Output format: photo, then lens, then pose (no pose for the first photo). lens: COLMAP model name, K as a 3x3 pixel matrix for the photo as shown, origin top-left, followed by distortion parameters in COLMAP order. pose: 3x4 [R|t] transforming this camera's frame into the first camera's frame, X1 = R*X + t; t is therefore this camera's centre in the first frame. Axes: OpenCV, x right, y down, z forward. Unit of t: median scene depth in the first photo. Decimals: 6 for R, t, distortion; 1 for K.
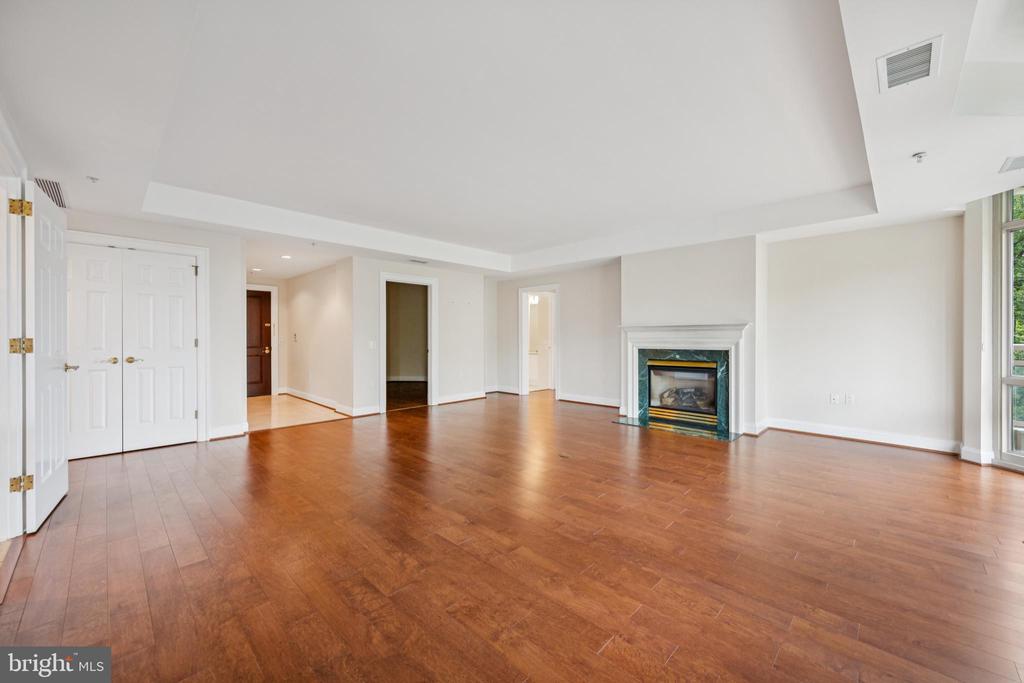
lens RADIAL K [[402.0, 0, 510.5], [0, 402.0, 339.1], [0, 0, 1]] dist [0.001886, -0.000183]
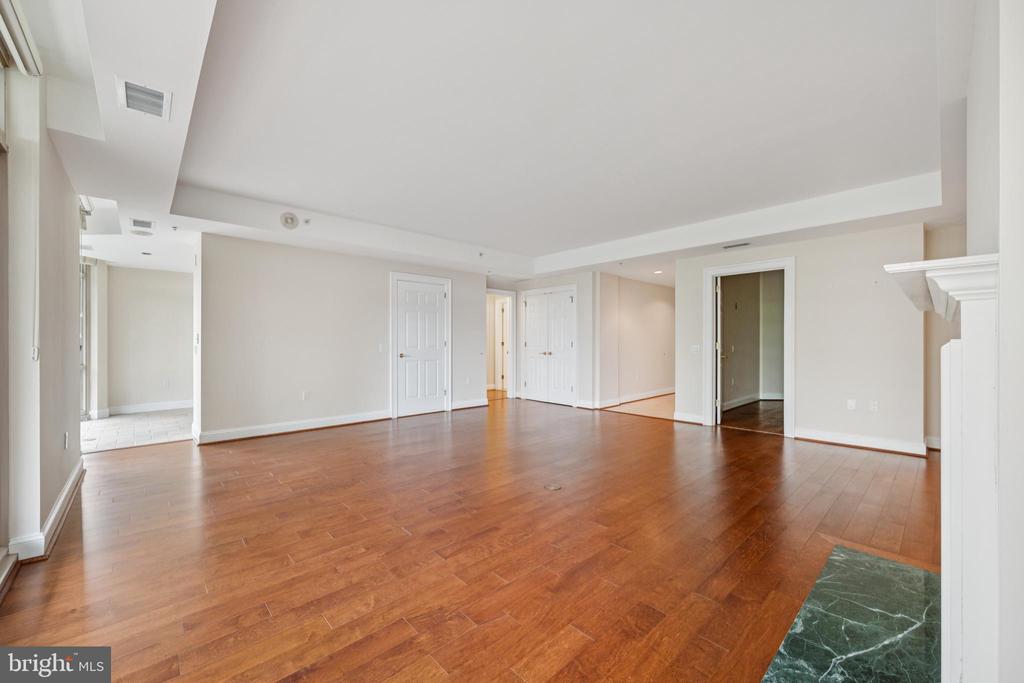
lens RADIAL K [[402.0, 0, 511.0], [0, 402.0, 341.4], [0, 0, 1]] dist [0.001886, -0.000183]
pose [[-0.055771, -0.003665, -0.998437, 0.830343], [-0.007707, 0.999965, -0.003240, 0.003552], [0.998414, 0.007514, -0.055798, 0.846820]]
